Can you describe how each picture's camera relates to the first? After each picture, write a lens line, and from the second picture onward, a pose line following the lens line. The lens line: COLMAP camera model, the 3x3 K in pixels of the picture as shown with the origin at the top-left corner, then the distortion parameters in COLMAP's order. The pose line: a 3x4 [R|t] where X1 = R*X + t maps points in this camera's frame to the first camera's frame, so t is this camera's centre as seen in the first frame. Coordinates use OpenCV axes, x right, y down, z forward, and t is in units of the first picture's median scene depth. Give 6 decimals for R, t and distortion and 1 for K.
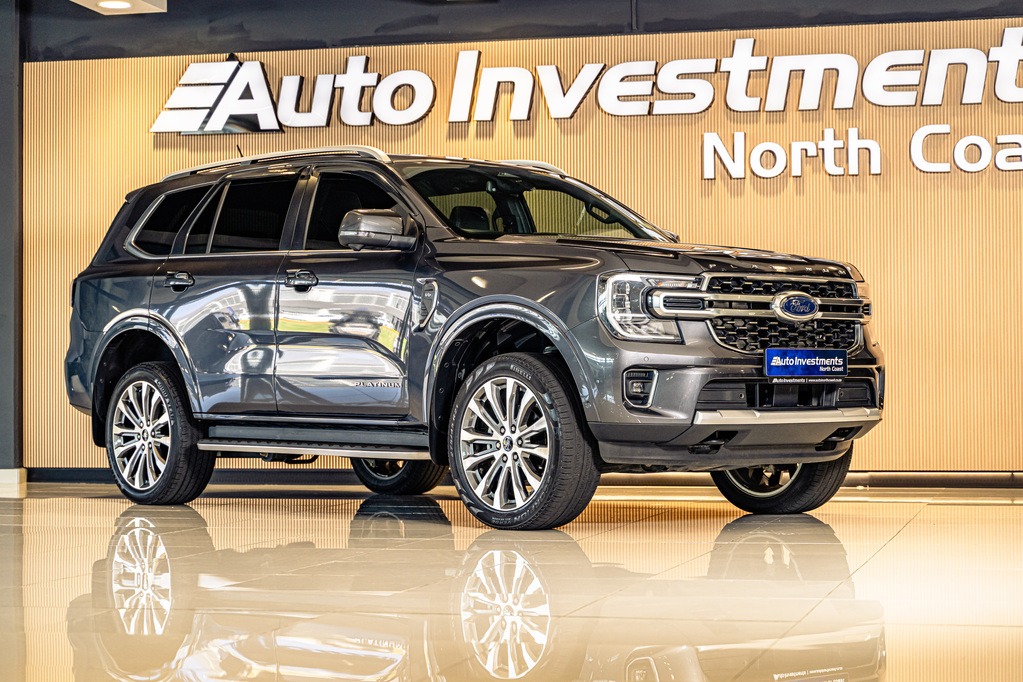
lens RADIAL K [[2172.8, 0, 511.5], [0, 2172.8, 341.0], [0, 0, 1]] dist [-0.008265, -0.045536]
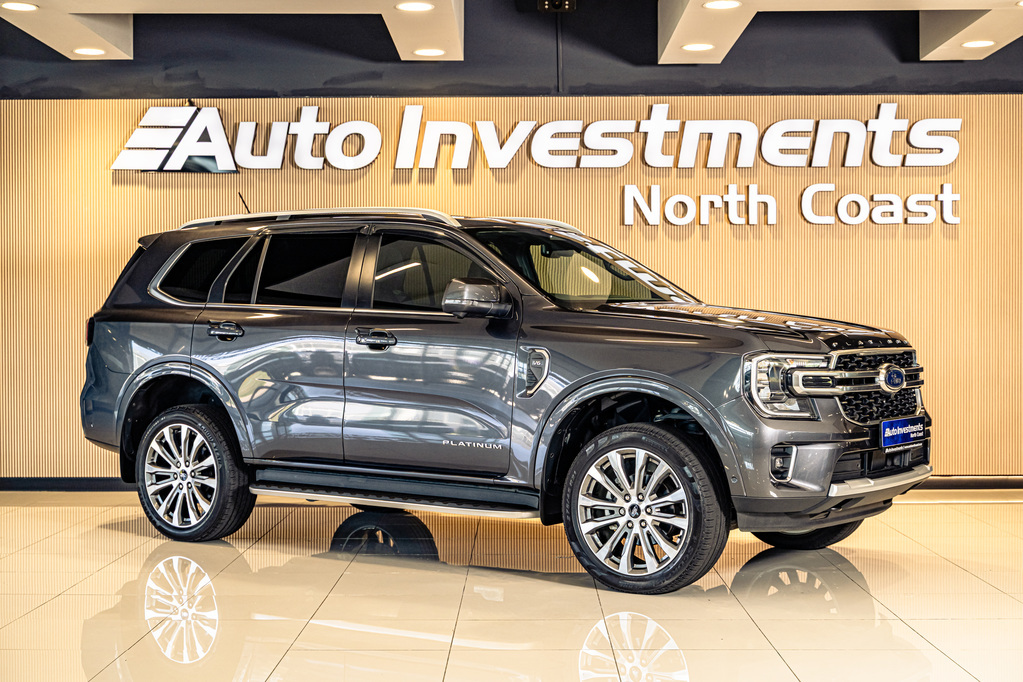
lens RADIAL K [[1593.9, 0, 511.5], [0, 1593.9, 341.0], [0, 0, 1]] dist [0.006332, -0.059207]
pose [[0.973300, -0.001626, 0.229531, -0.185672], [-0.006862, 0.999322, 0.036175, -0.048832], [-0.229434, -0.036784, 0.972629, 0.212142]]
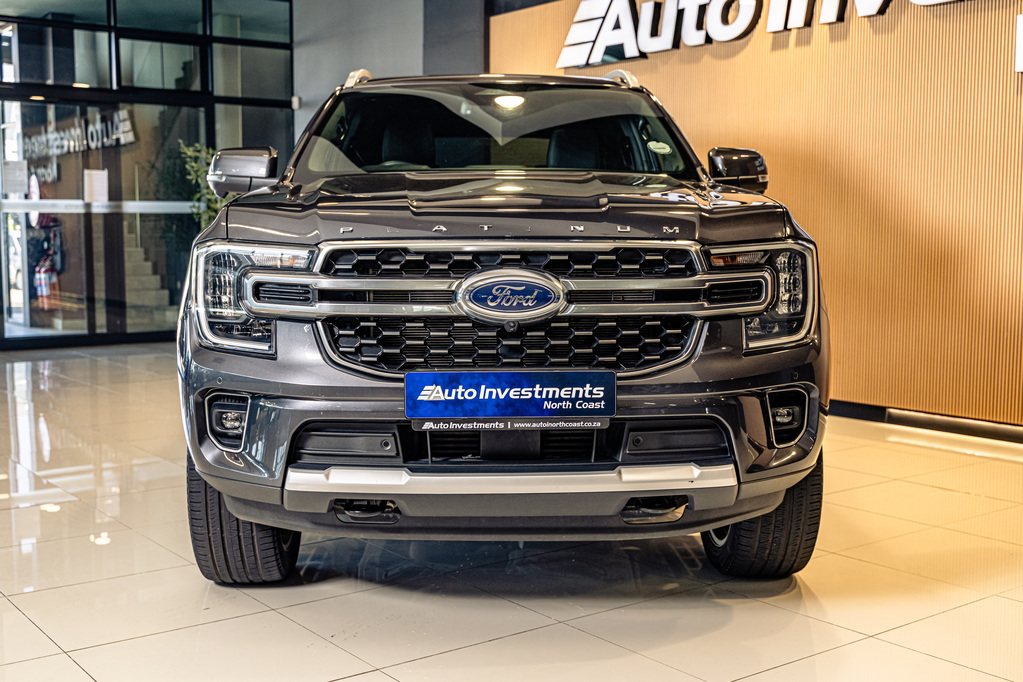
lens RADIAL K [[1199.3, 0, 511.5], [0, 1199.3, 341.0], [0, 0, 1]] dist [-0.001761, -0.004133]
pose [[0.773437, 0.062360, -0.630798, 0.263461], [0.013007, 0.993378, 0.114153, -0.031897], [0.633740, -0.096495, 0.767504, 0.590415]]
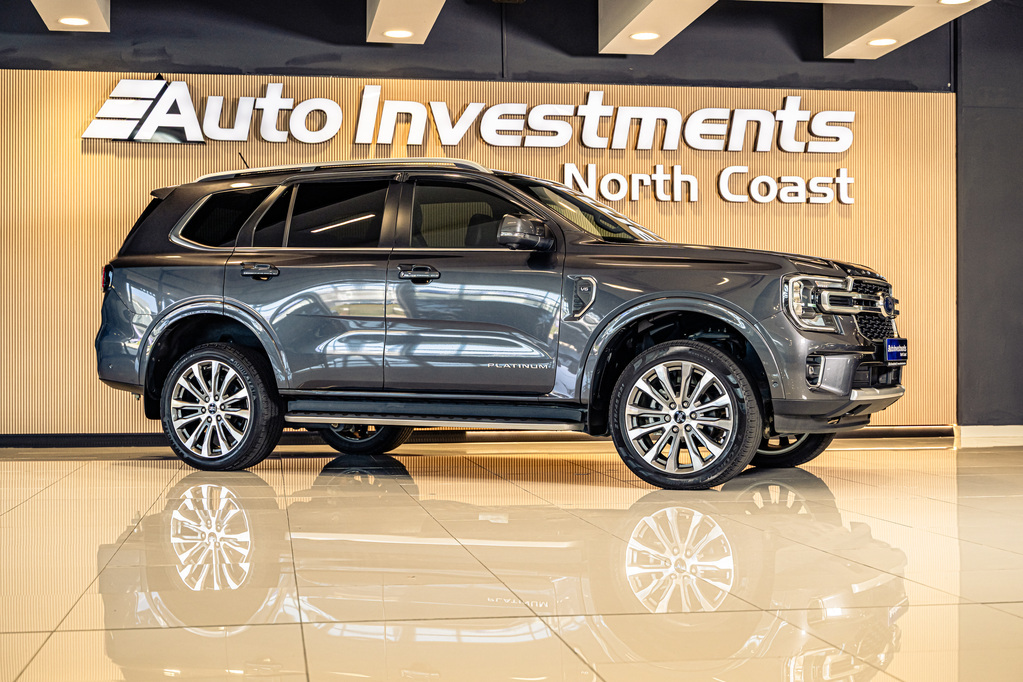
lens RADIAL K [[1523.4, 0, 511.5], [0, 1523.4, 341.0], [0, 0, 1]] dist [0.005512, -0.005102]
pose [[0.921846, 0.006352, 0.387504, -0.321210], [-0.011623, 0.999869, 0.011261, -0.001842], [-0.387382, -0.014885, 0.921799, 0.214155]]
